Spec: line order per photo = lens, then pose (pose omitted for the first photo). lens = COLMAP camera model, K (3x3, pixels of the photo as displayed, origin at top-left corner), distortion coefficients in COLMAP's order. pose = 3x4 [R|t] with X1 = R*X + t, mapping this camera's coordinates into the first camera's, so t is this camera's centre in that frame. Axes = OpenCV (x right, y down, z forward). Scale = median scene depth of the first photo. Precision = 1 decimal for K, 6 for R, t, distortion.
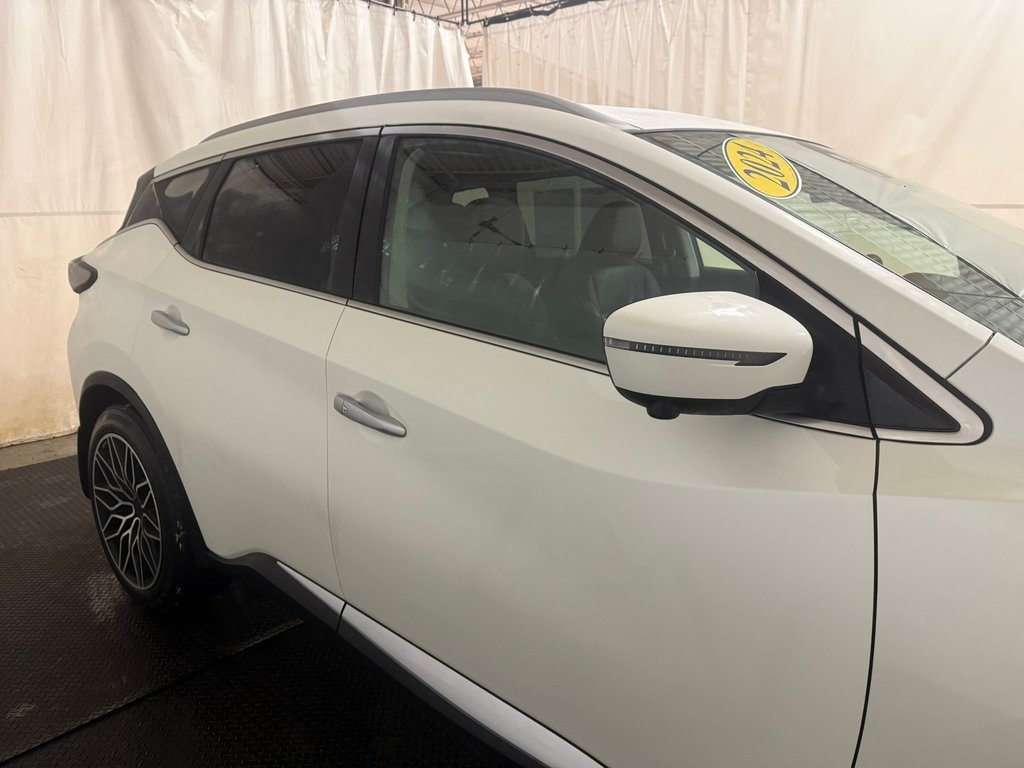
lens RADIAL K [[723.0, 0, 515.5], [0, 723.0, 380.7], [0, 0, 1]] dist [0.035322, -0.044009]
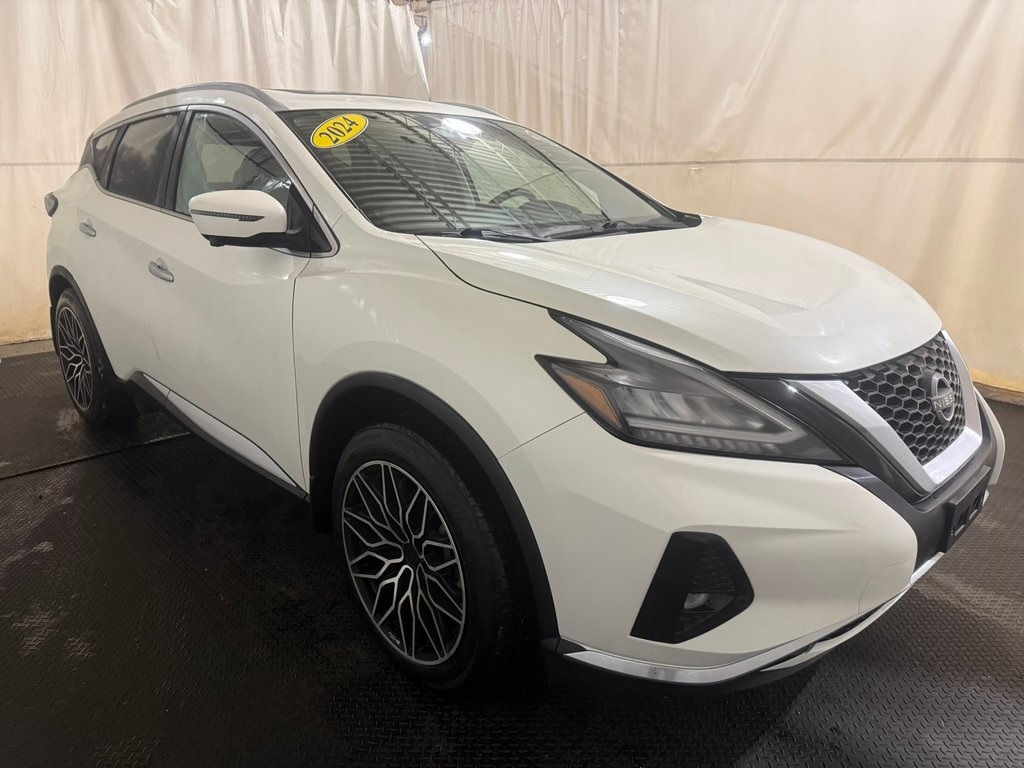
lens RADIAL K [[718.4, 0, 512.0], [0, 718.4, 384.0], [0, 0, 1]] dist [0.006916, 0.001167]
pose [[0.997384, 0.023290, -0.068425, 0.266250], [-0.019113, 0.997950, 0.061086, 0.067367], [0.069708, -0.059618, 0.995784, -0.244651]]
